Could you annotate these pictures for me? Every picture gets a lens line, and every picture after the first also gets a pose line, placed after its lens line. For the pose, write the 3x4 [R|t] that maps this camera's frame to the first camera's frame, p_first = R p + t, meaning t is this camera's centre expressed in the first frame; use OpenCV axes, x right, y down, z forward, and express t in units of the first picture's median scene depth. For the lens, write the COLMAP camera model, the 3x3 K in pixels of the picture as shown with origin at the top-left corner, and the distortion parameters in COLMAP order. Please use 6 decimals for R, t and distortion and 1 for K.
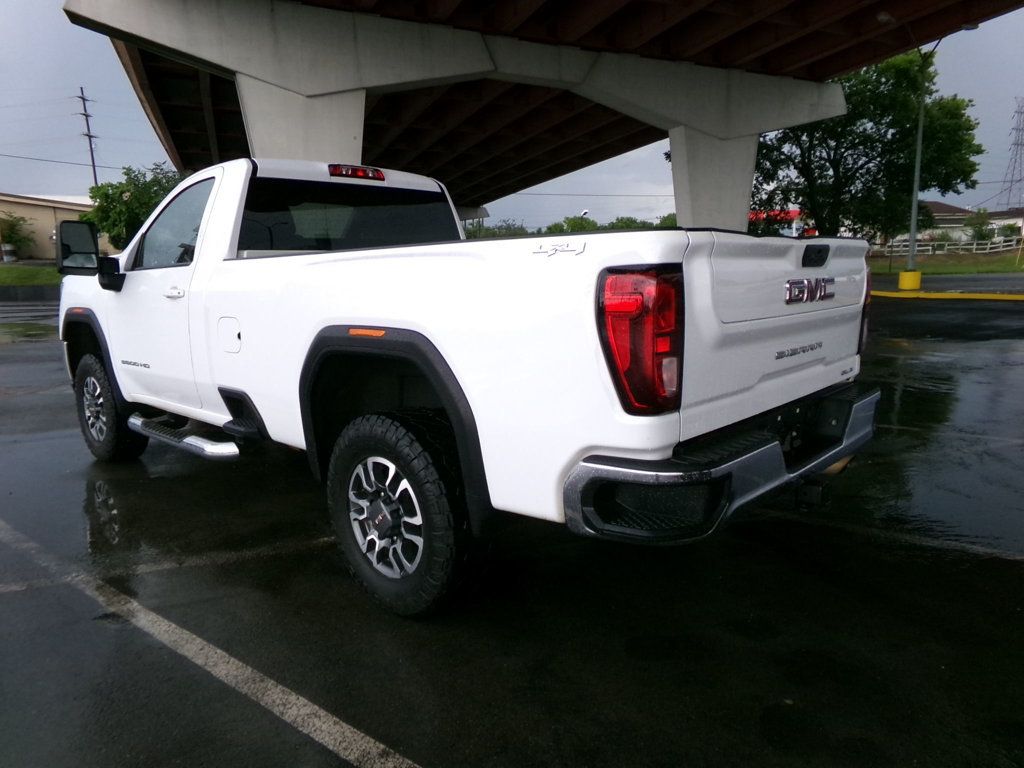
lens RADIAL K [[690.4, 0, 512.0], [0, 690.4, 384.0], [0, 0, 1]] dist [-0.010576, 0.037262]
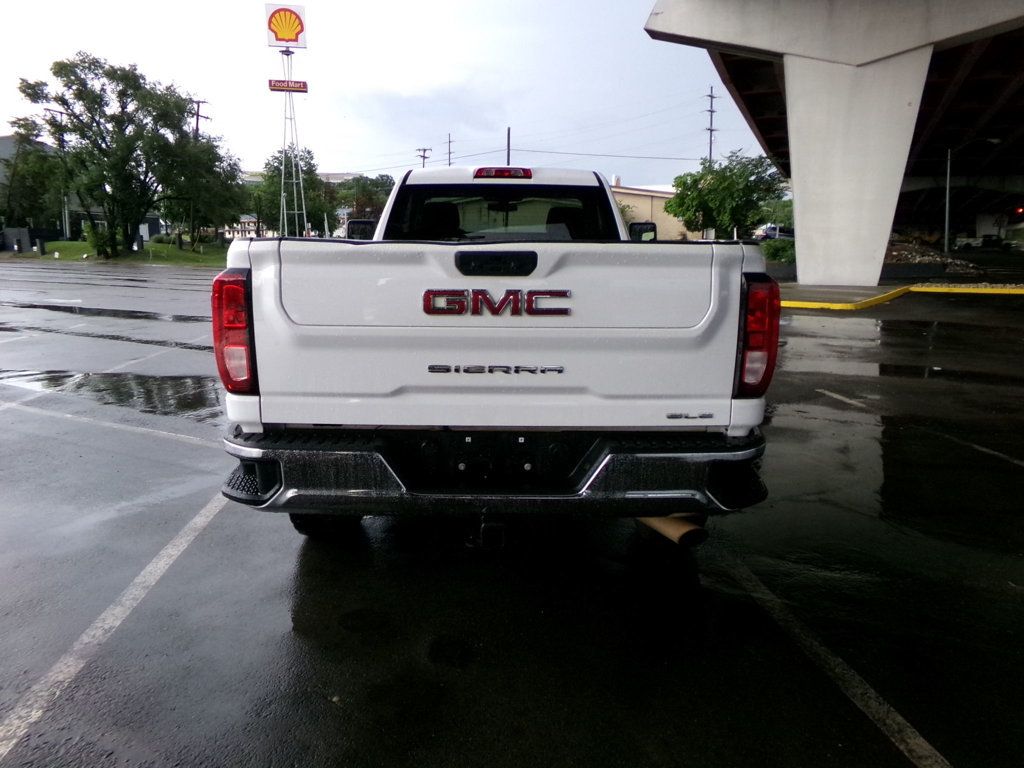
lens RADIAL K [[690.4, 0, 512.0], [0, 690.4, 384.0], [0, 0, 1]] dist [-0.010576, 0.037262]
pose [[0.685694, 0.160481, -0.709978, 0.111211], [-0.142127, 0.986137, 0.085637, -0.011453], [0.713879, 0.042186, 0.698997, 0.041466]]
